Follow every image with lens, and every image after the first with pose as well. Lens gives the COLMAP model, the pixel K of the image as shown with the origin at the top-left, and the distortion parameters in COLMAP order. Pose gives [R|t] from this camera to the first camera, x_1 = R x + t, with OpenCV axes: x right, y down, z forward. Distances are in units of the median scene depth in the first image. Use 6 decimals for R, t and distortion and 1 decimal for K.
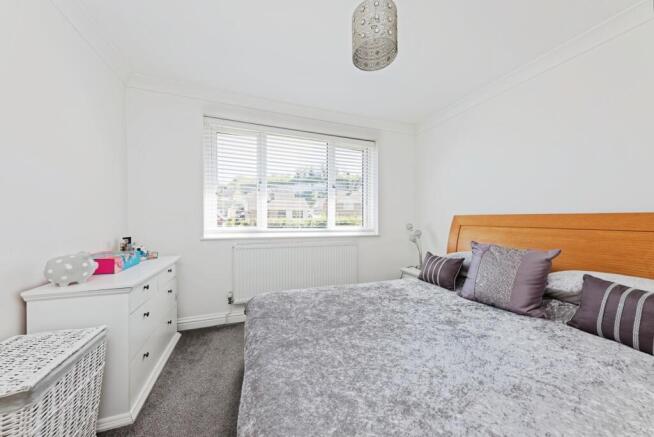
lens RADIAL K [[223.3, 0, 329.5], [0, 223.3, 223.1], [0, 0, 1]] dist [0.001178, 0.000012]
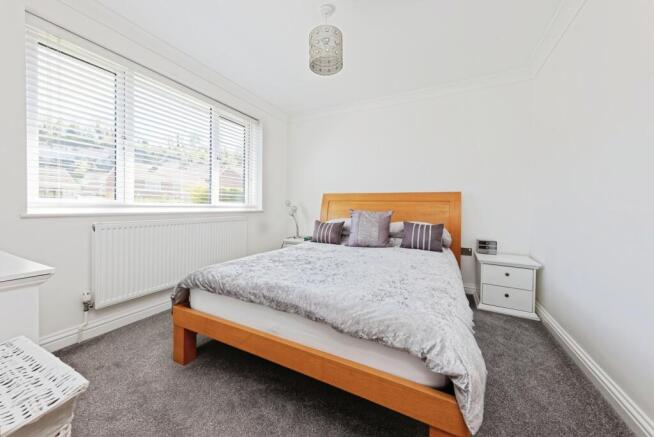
lens RADIAL K [[223.3, 0, 329.5], [0, 223.3, 223.1], [0, 0, 1]] dist [0.001178, 0.000012]
pose [[0.720452, -0.050946, 0.691631, -0.332672], [0.003393, 0.997545, 0.069946, 0.043675], [-0.693496, -0.048046, 0.718856, 0.007440]]
